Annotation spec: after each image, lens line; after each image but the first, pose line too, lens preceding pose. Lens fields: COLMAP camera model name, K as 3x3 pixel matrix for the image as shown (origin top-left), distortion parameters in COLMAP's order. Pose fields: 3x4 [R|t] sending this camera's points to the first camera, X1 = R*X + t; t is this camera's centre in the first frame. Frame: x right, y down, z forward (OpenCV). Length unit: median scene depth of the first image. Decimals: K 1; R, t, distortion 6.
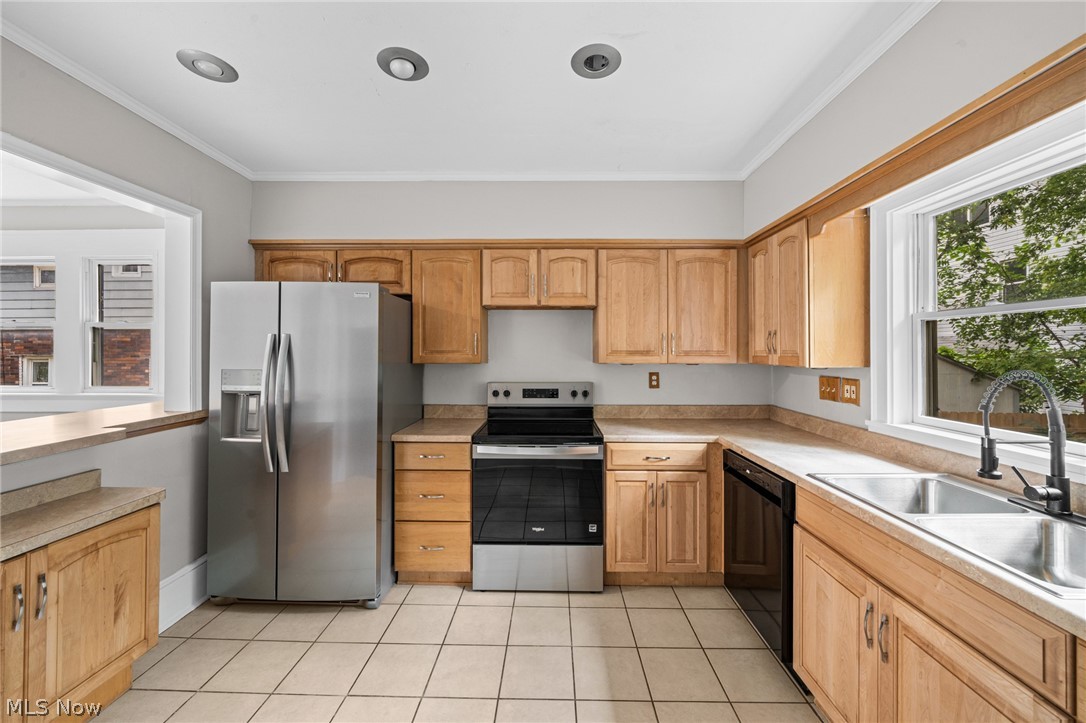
lens RADIAL K [[412.0, 0, 553.2], [0, 412.0, 354.9], [0, 0, 1]] dist [-0.002840, 0.000568]
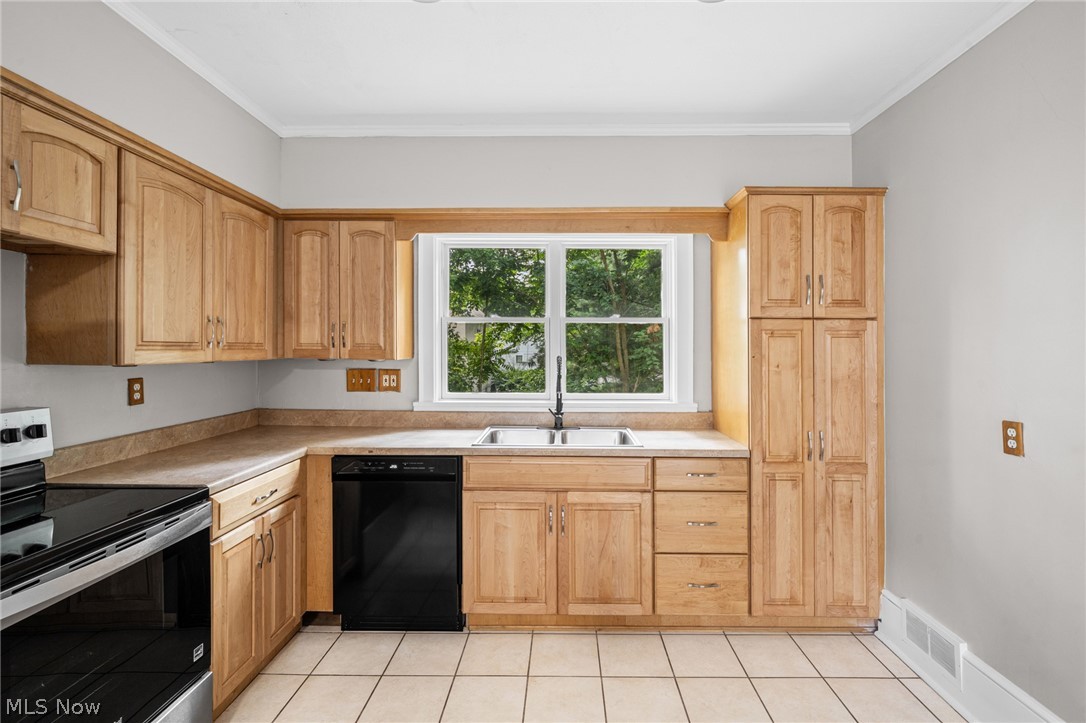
lens RADIAL K [[501.7, 0, 553.6], [0, 501.7, 346.4], [0, 0, 1]] dist [-0.005323, -0.000625]
pose [[0.007089, -0.001532, 0.999974, -0.617484], [-0.002580, 0.999995, 0.001551, -0.007443], [-0.999972, -0.002591, 0.007085, 0.516761]]
